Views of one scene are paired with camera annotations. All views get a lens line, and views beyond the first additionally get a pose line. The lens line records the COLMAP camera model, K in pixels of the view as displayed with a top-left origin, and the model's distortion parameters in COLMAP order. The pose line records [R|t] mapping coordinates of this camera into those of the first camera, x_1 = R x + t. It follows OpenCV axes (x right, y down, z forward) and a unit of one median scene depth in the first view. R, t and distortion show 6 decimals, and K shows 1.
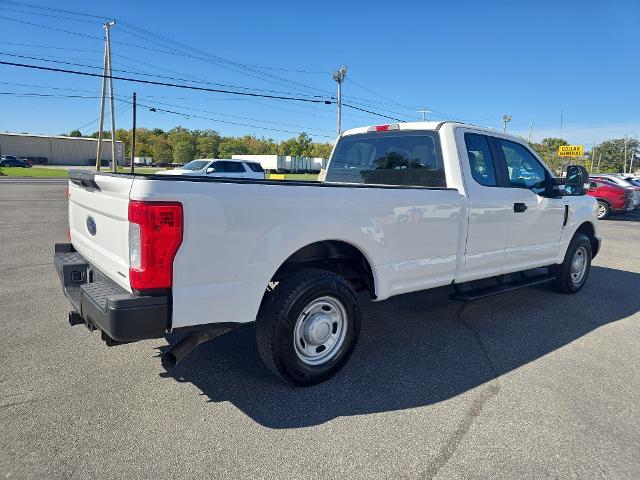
lens RADIAL K [[446.0, 0, 335.9], [0, 446.0, 245.4], [0, 0, 1]] dist [0.043444, -0.041193]
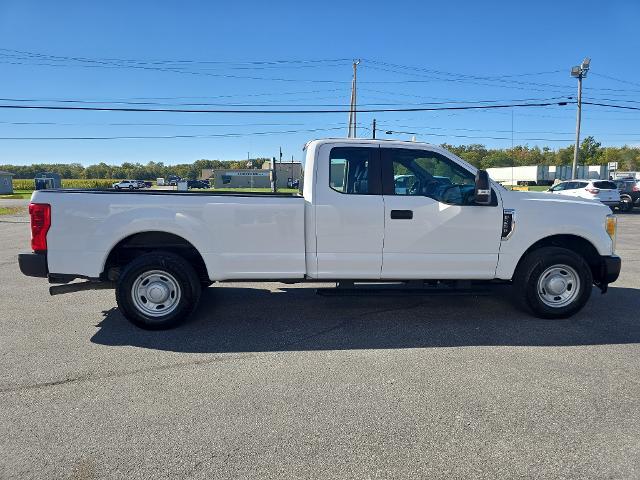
lens RADIAL K [[446.0, 0, 323.6], [0, 446.0, 253.5], [0, 0, 1]] dist [0.043444, -0.041193]
pose [[0.807095, 0.057662, -0.587599, 0.140532], [-0.066662, 0.997755, 0.006348, 0.001600], [0.586647, 0.034047, 0.809127, 0.013701]]
